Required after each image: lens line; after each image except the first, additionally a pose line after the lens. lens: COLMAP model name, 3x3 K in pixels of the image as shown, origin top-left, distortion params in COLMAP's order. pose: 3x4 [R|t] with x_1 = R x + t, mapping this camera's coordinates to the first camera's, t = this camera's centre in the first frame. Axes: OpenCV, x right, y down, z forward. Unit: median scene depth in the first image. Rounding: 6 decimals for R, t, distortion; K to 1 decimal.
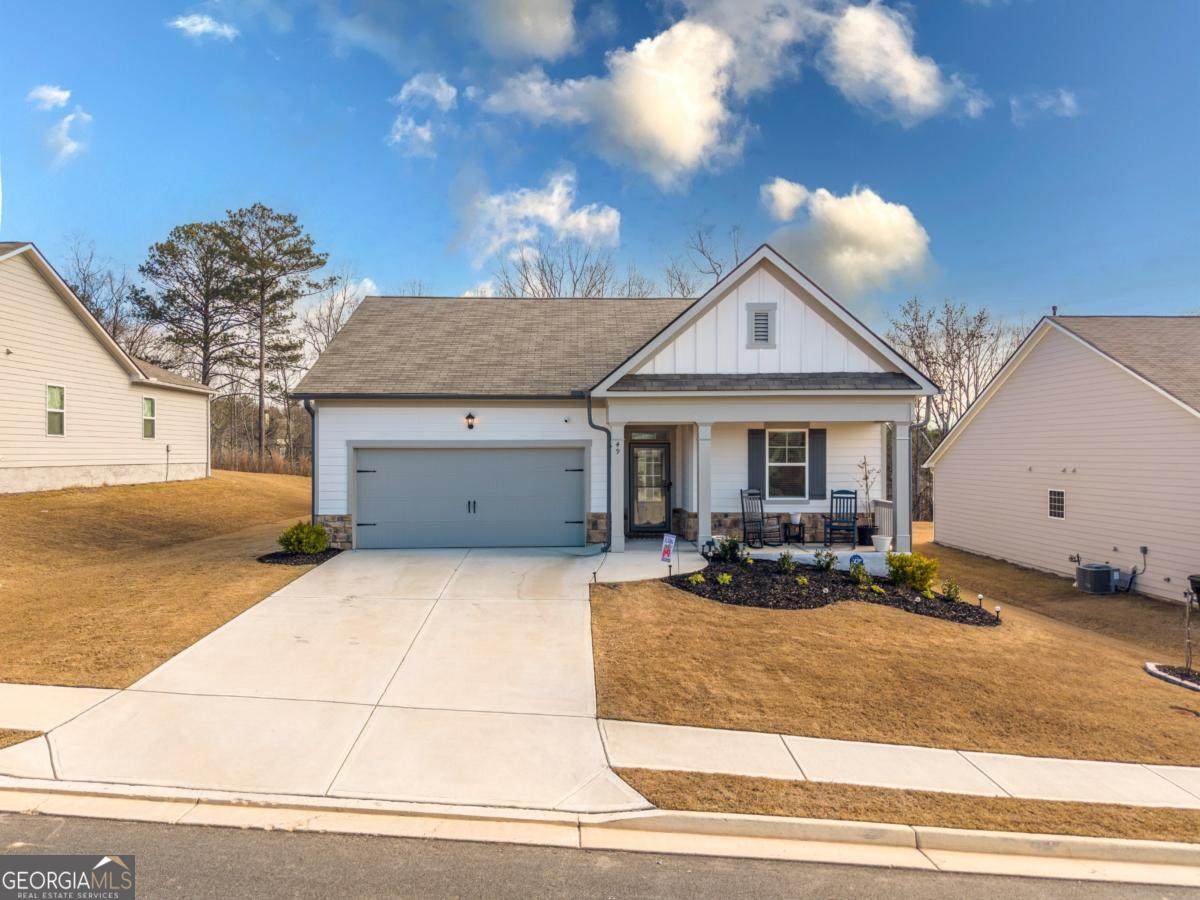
lens RADIAL K [[840.8, 0, 600.0], [0, 840.8, 450.0], [0, 0, 1]] dist [0.010901, -0.001699]
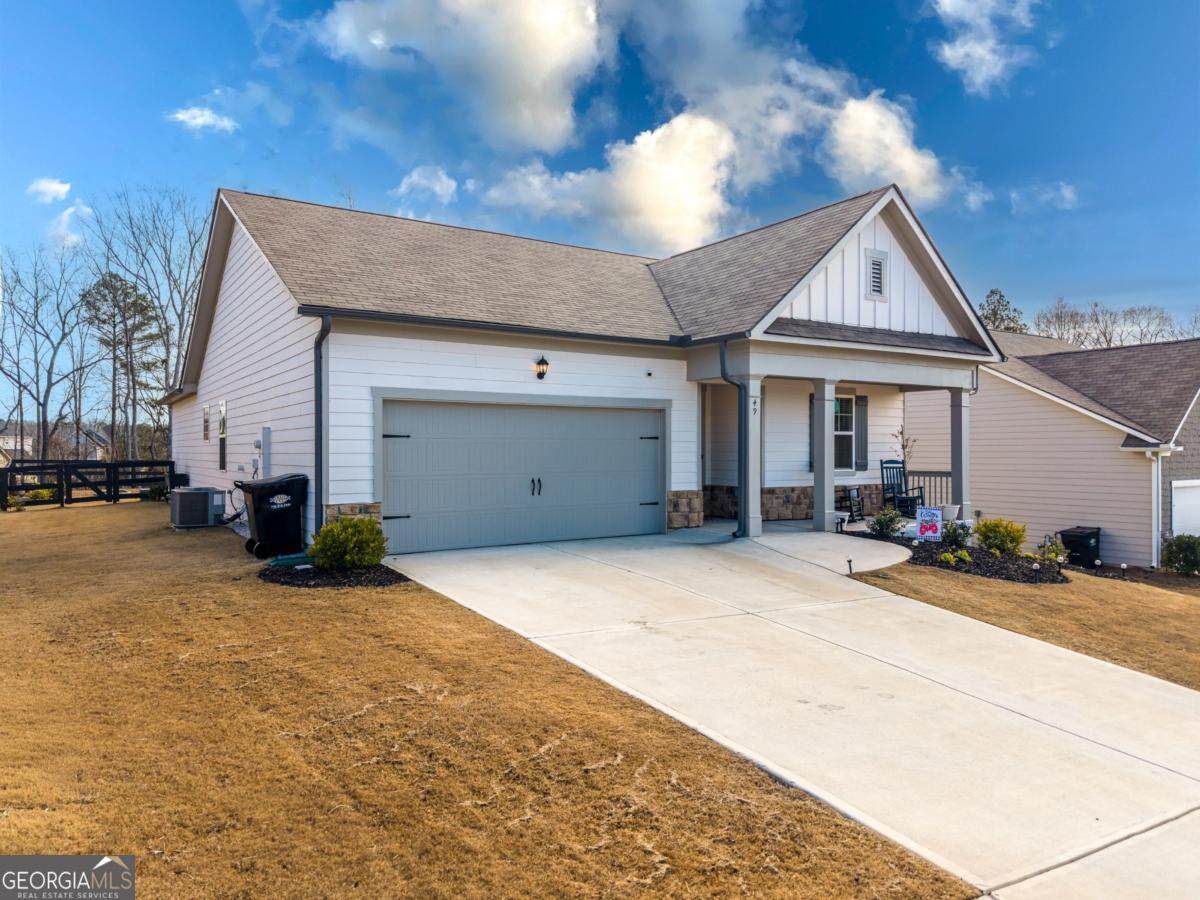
lens RADIAL K [[840.8, 0, 600.0], [0, 840.8, 450.0], [0, 0, 1]] dist [0.010901, -0.001699]
pose [[0.845568, 0.000135, 0.533868, -0.496284], [0.000684, 0.999999, -0.001337, 0.037092], [-0.533868, 0.001496, 0.845567, 0.361693]]
